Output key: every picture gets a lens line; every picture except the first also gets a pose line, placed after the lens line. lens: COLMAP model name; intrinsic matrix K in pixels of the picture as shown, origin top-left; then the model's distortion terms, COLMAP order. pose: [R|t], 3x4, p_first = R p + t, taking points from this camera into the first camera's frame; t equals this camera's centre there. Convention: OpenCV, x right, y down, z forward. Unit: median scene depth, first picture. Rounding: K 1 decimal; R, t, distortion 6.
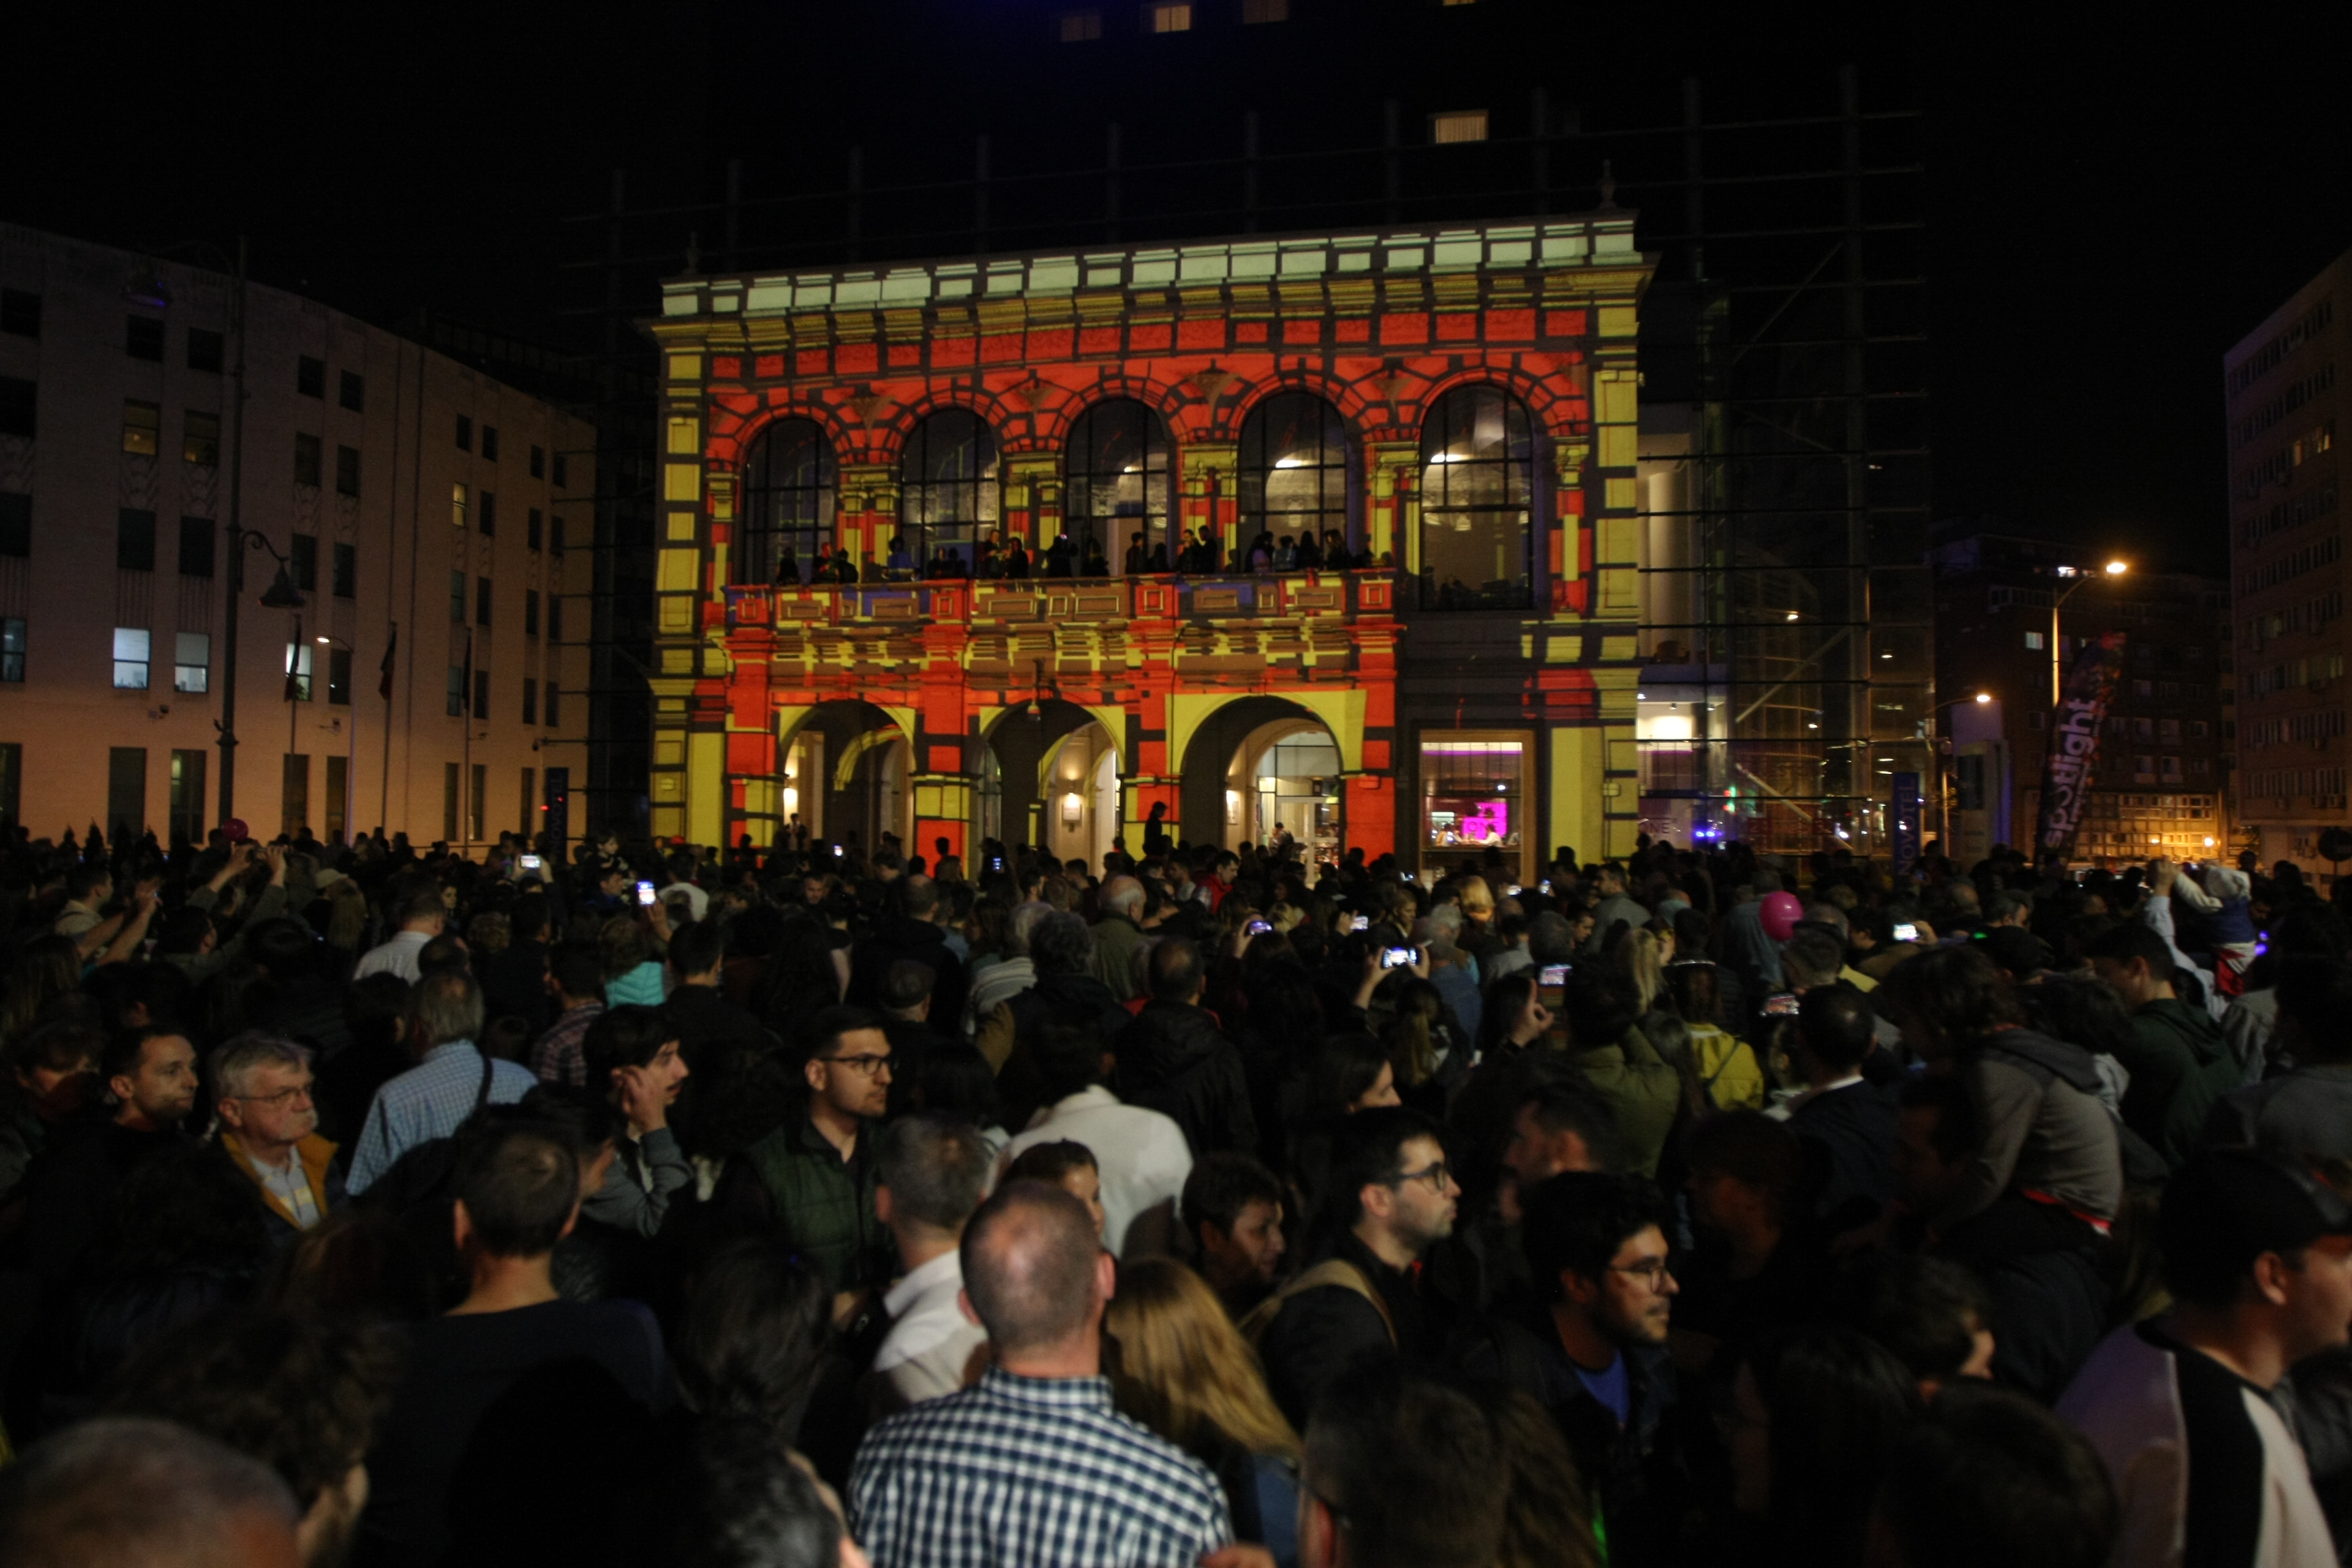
lens RADIAL K [[1391.2, 0, 1180.0], [0, 1391.2, 783.8], [0, 0, 1]] dist [-0.036021, 0.018279]
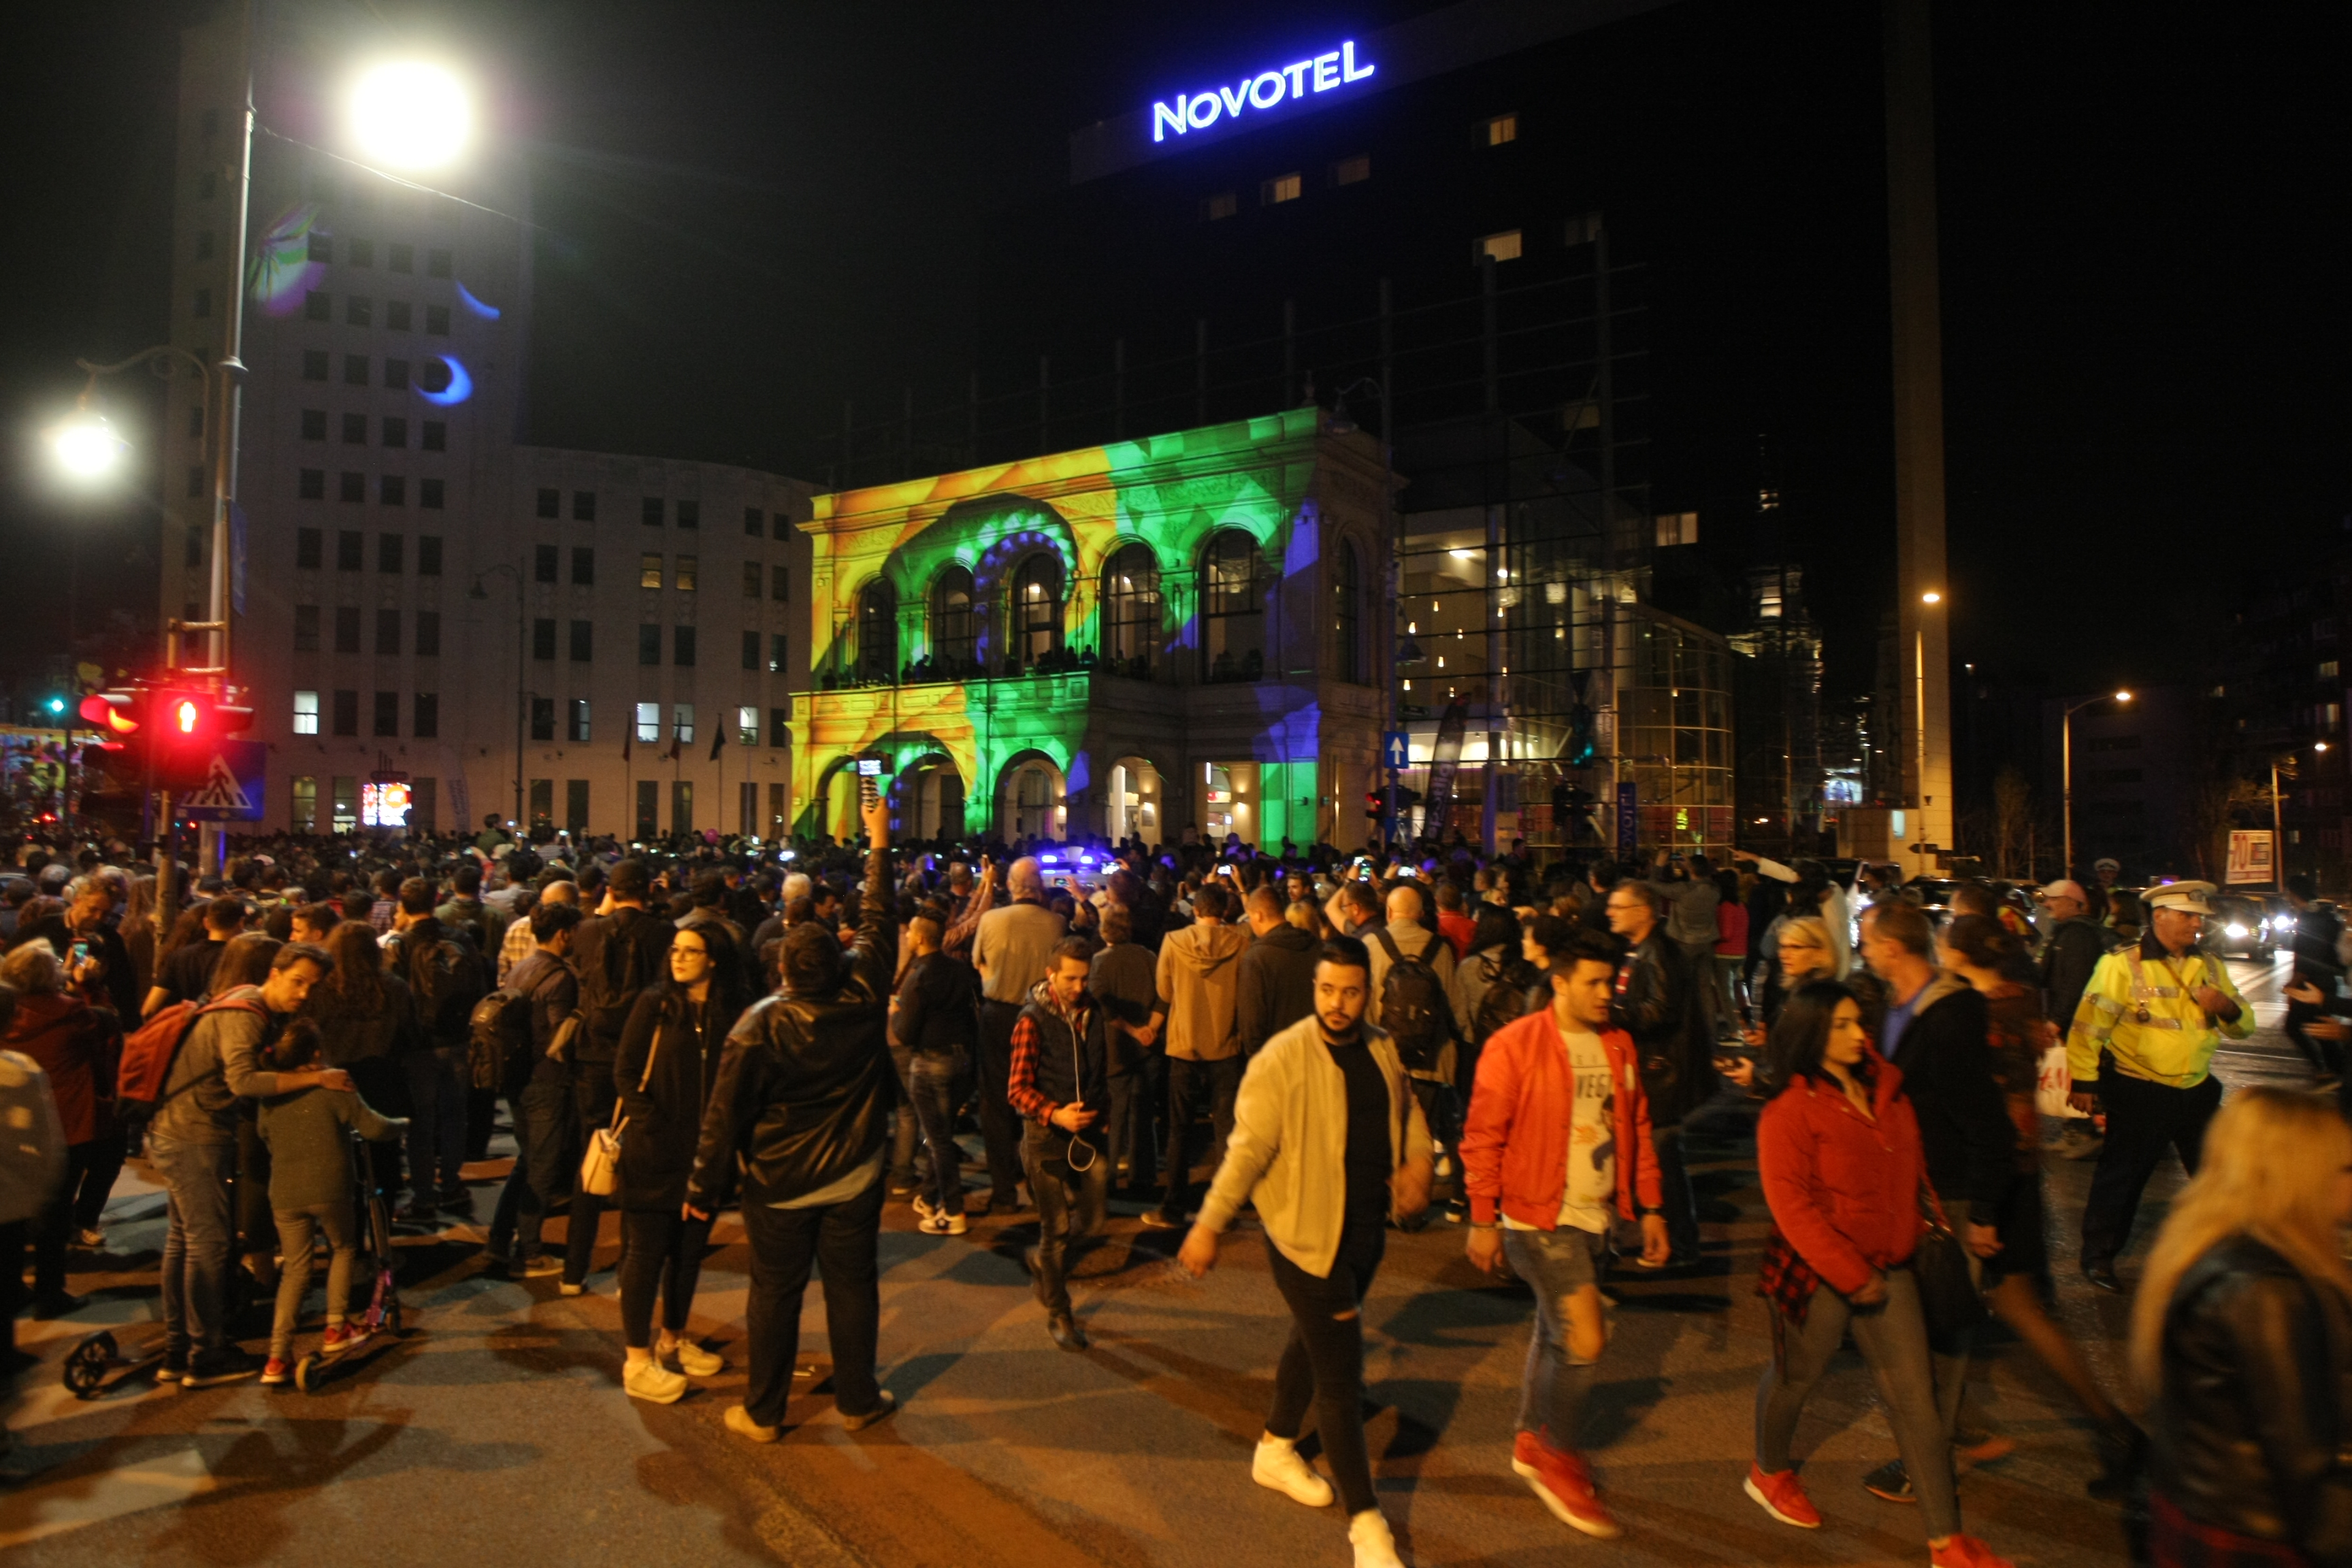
lens RADIAL K [[1391.2, 0, 1174.8], [0, 1391.2, 784.3], [0, 0, 1]] dist [-0.036021, 0.018279]
pose [[0.928007, -0.017787, -0.372137, 0.347576], [0.016253, 0.999842, -0.007259, -0.001857], [0.372208, 0.000688, 0.928149, -0.208599]]
